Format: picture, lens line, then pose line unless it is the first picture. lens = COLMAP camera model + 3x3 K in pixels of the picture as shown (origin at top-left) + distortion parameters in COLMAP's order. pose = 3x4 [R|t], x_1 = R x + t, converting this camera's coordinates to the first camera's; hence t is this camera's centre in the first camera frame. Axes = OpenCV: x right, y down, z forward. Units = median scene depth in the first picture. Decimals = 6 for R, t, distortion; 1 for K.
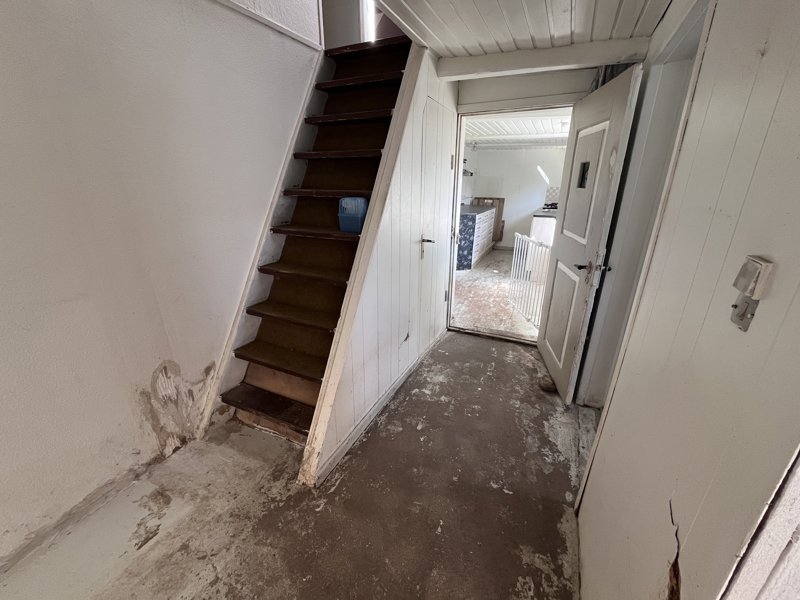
lens RADIAL K [[326.3, 0, 399.0], [0, 326.3, 298.6], [0, 0, 1]] dist [0.000880, 0.000020]
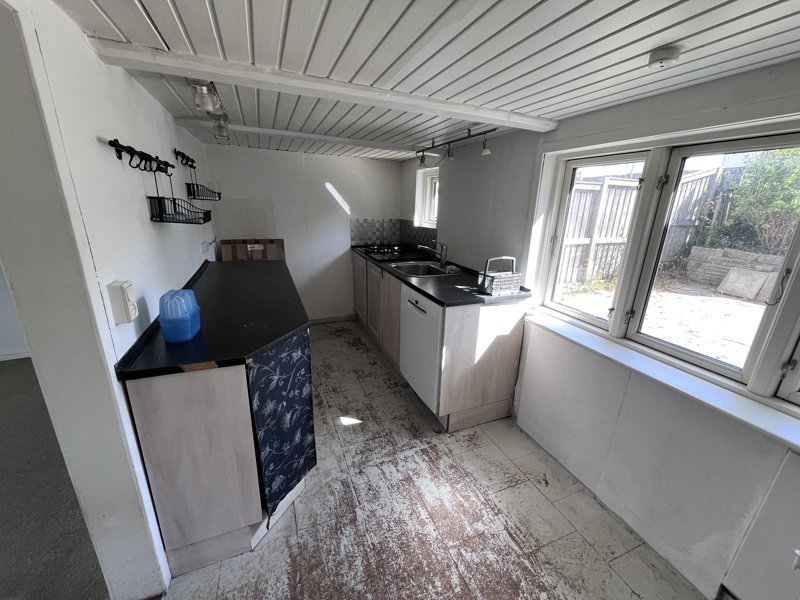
lens RADIAL K [[326.3, 0, 399.1], [0, 326.3, 302.8], [0, 0, 1]] dist [0.000880, 0.000020]
pose [[0.675213, -0.211145, 0.706757, 0.052479], [0.229128, 0.970794, 0.071125, -0.208662], [-0.701134, 0.113913, 0.703872, 0.520889]]
